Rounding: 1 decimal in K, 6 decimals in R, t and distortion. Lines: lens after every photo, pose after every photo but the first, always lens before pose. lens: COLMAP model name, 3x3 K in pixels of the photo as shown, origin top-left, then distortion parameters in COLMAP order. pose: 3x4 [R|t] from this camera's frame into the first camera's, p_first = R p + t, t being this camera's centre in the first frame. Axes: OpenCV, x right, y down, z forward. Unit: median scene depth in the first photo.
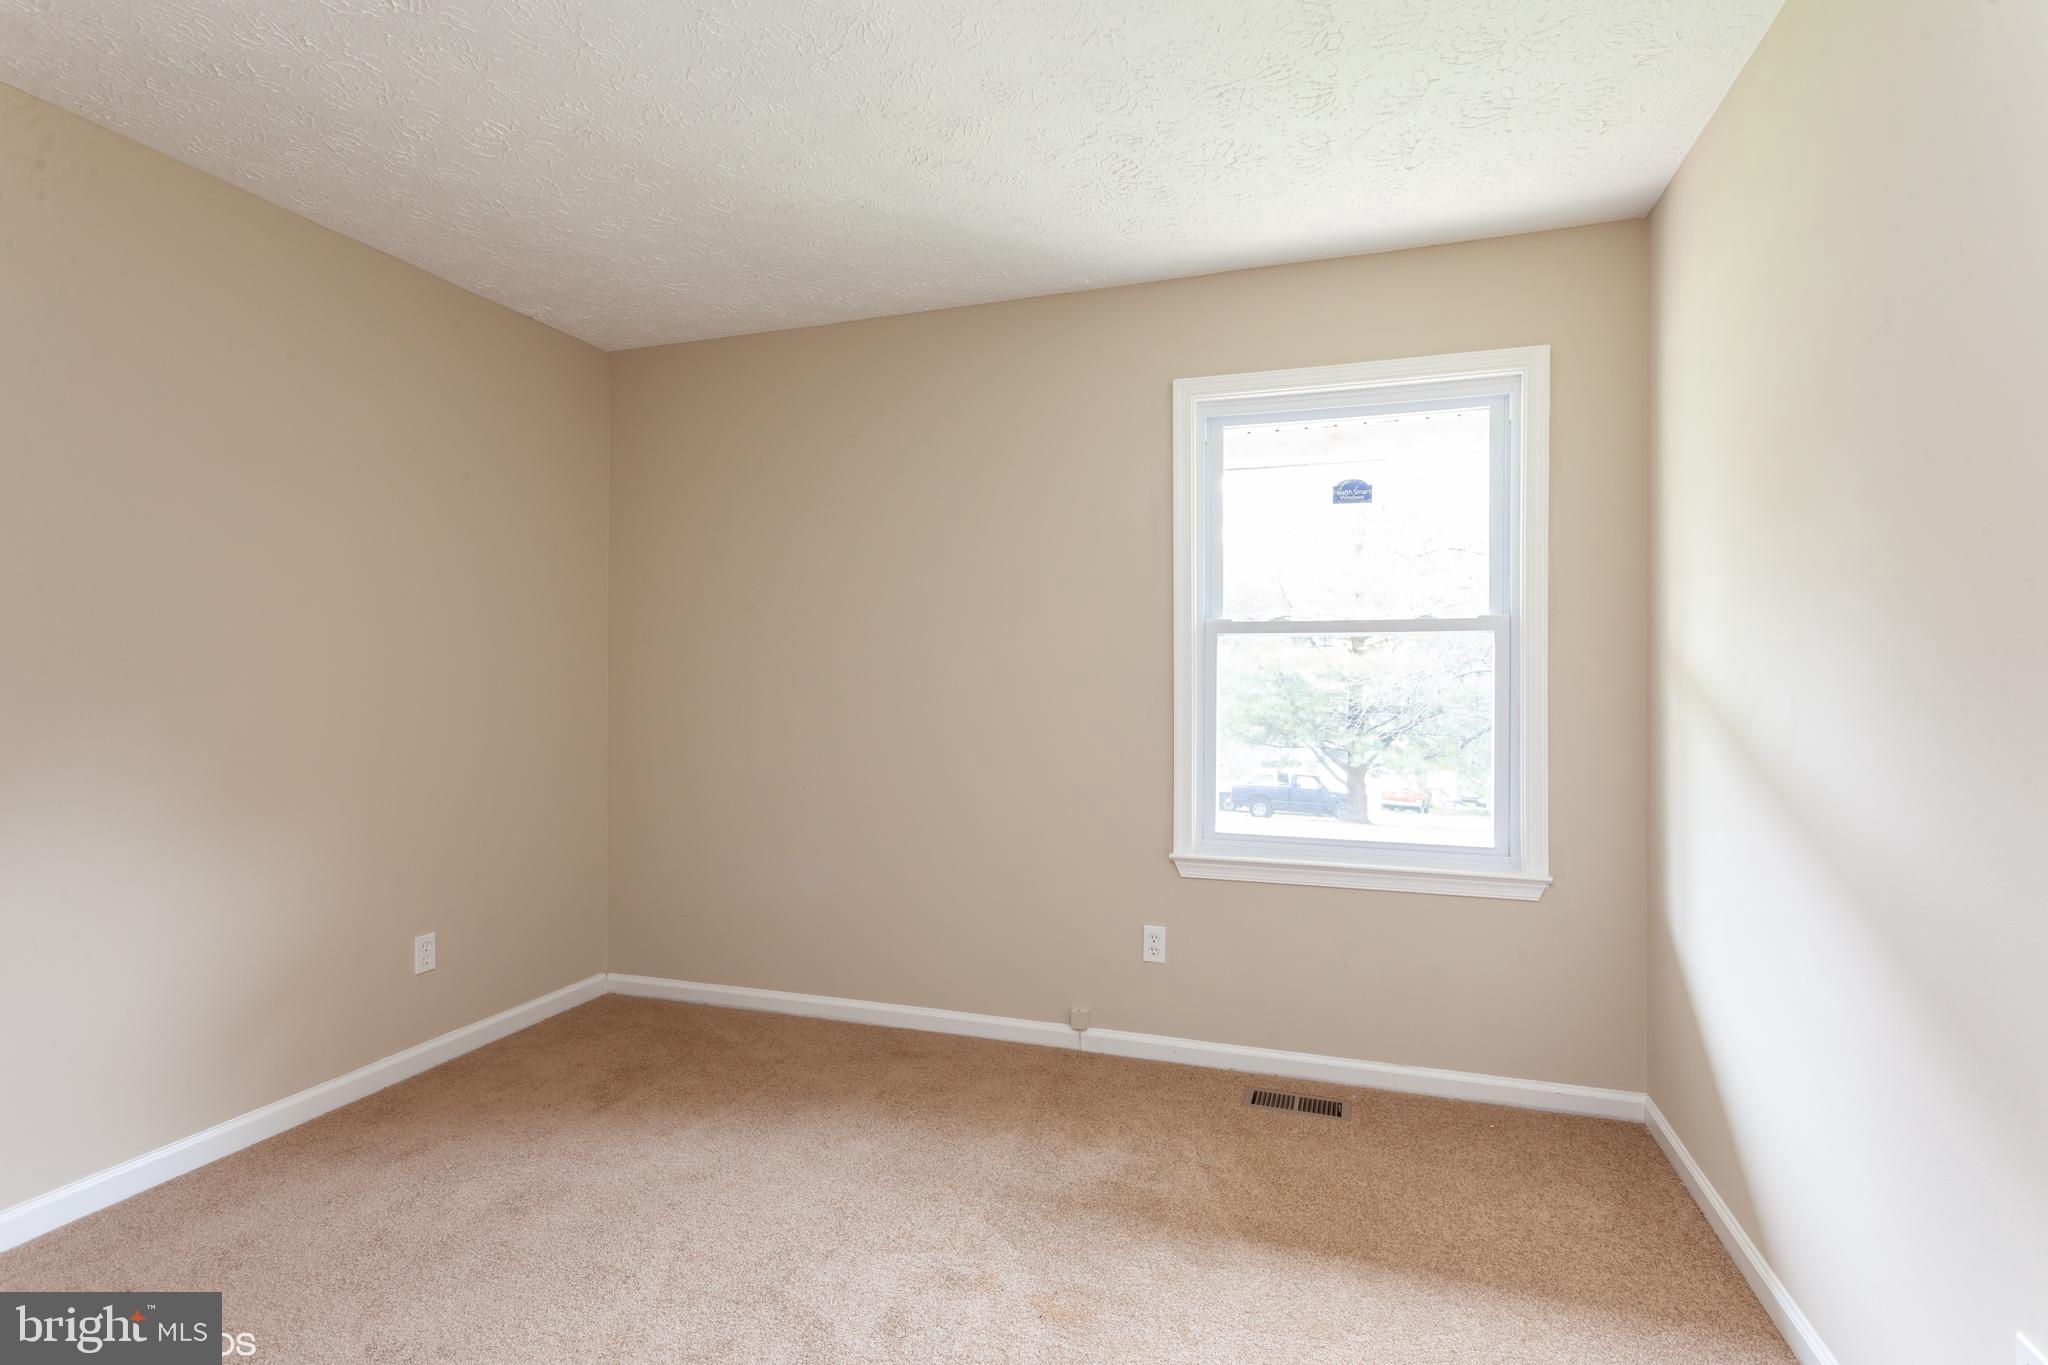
lens RADIAL K [[983.7, 0, 1032.4], [0, 983.7, 687.8], [0, 0, 1]] dist [0.000417, 0.000220]
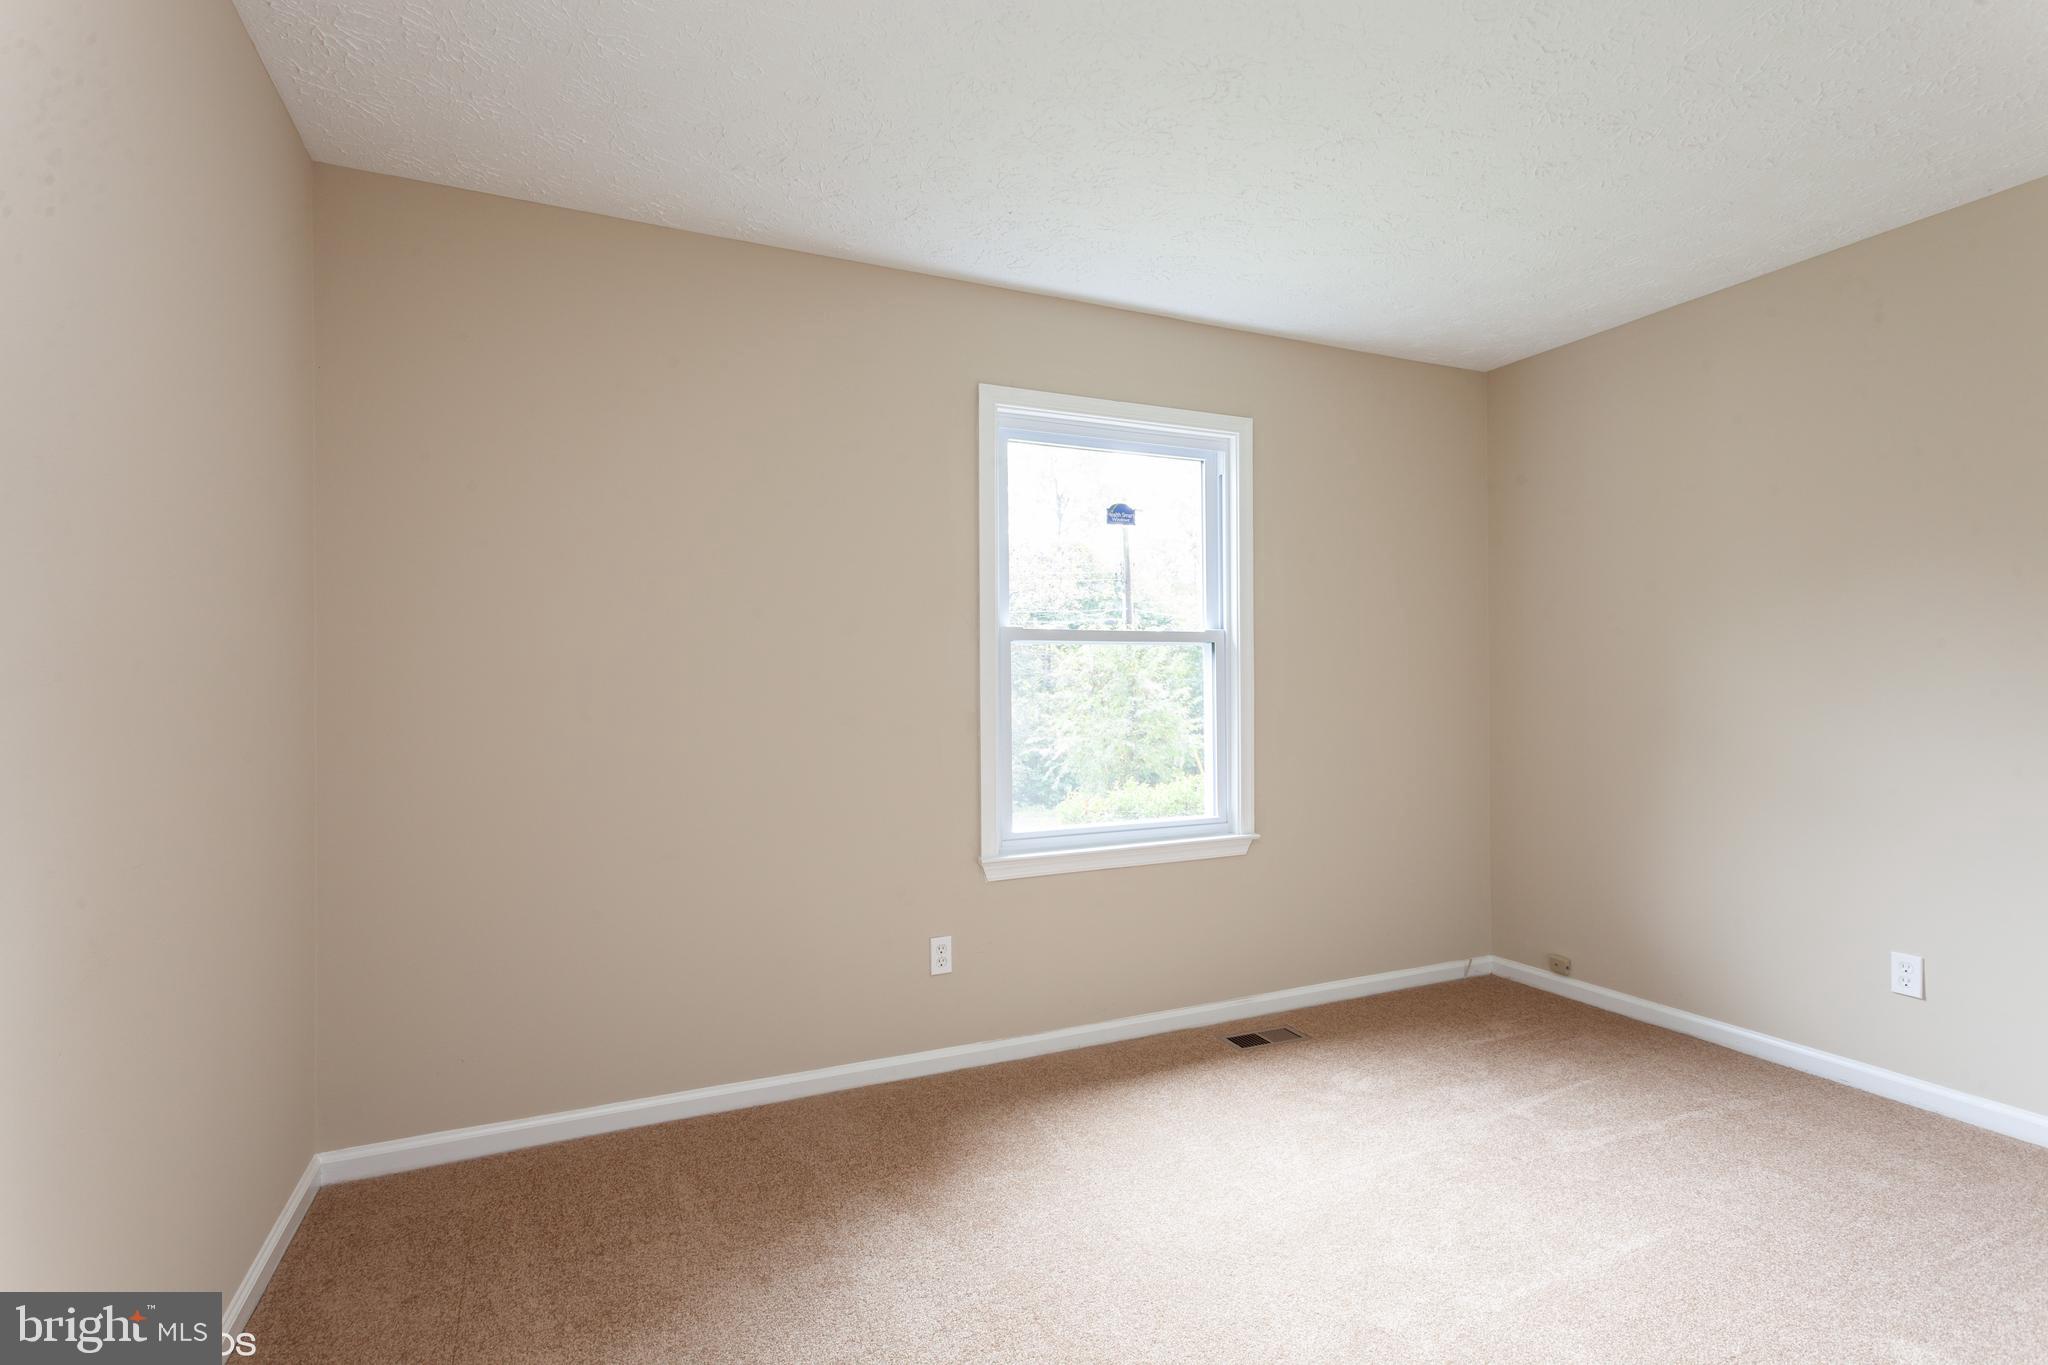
lens RADIAL K [[983.7, 0, 1032.4], [0, 983.7, 687.8], [0, 0, 1]] dist [0.000417, 0.000220]
pose [[0.737932, -0.015188, 0.674704, -0.505995], [0.019980, 0.999800, 0.000653, -0.003788], [-0.674579, 0.012999, 0.738088, 0.235215]]
